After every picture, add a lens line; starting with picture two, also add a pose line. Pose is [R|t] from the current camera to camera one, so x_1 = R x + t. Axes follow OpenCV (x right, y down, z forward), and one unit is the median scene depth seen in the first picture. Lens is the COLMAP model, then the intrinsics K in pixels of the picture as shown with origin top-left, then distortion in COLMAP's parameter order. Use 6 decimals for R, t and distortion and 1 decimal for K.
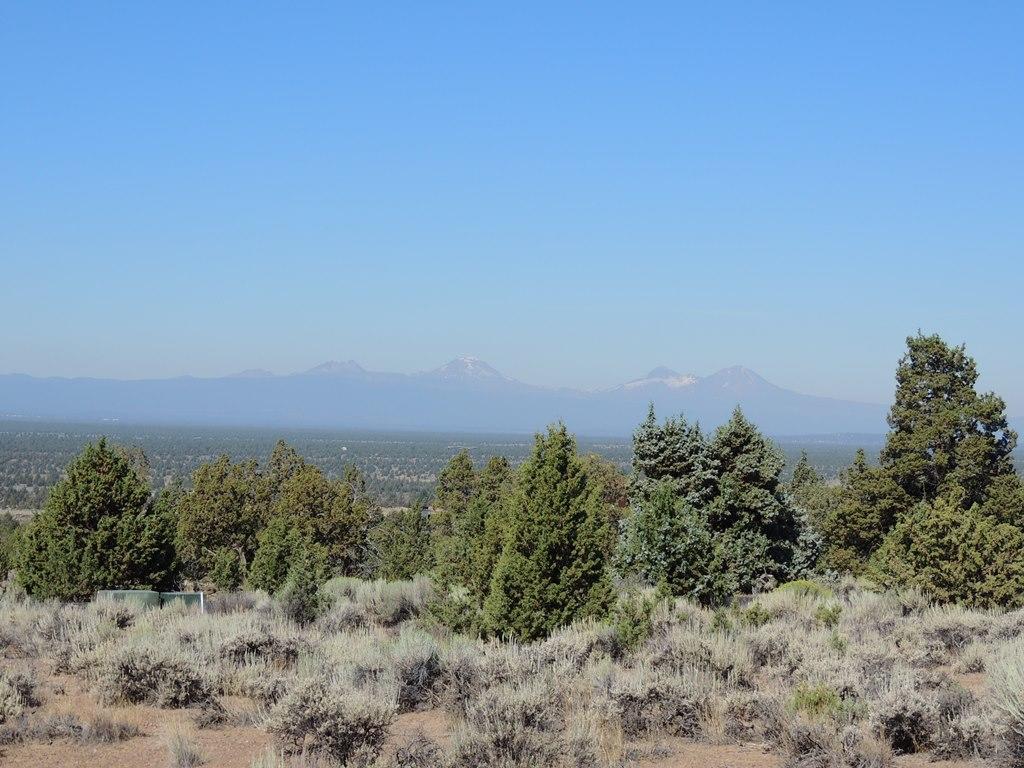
lens RADIAL K [[2203.7, 0, 512.0], [0, 2203.7, 384.0], [0, 0, 1]] dist [-0.046289, 0.236790]
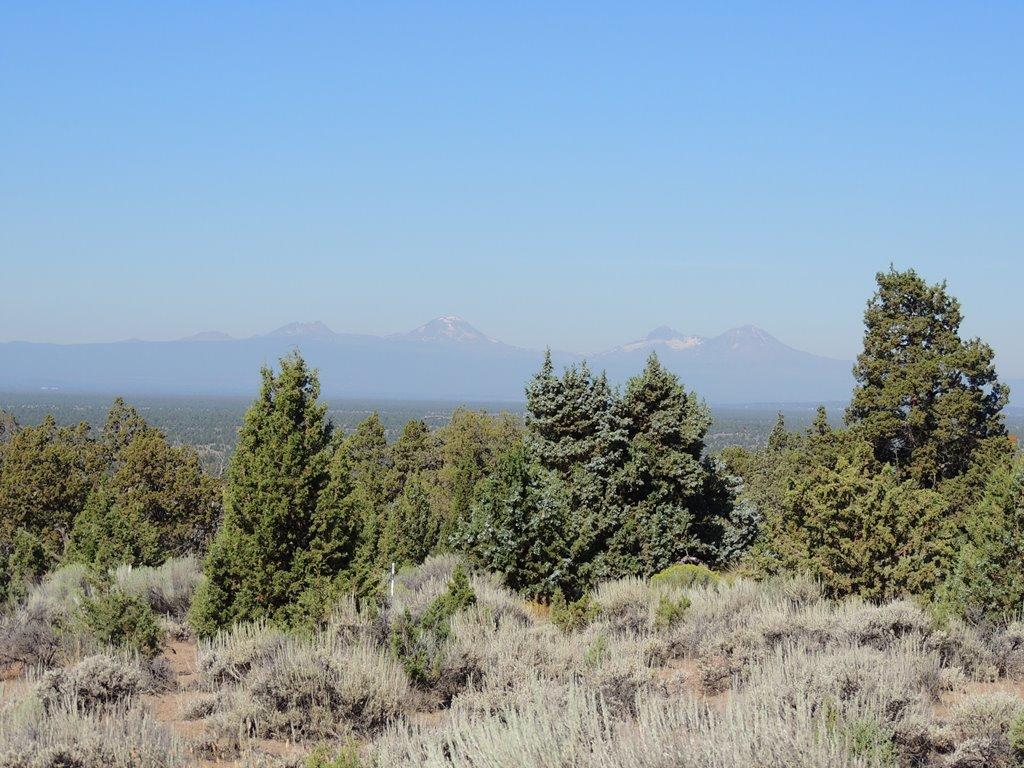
lens RADIAL K [[2308.5, 0, 575.5], [0, 2308.5, 384.1], [0, 0, 1]] dist [-0.001785, 0.159426]
pose [[0.999985, -0.004710, 0.002947, 0.088965], [0.004677, 0.999929, 0.010993, 0.015443], [-0.002998, -0.010979, 0.999935, 0.174652]]
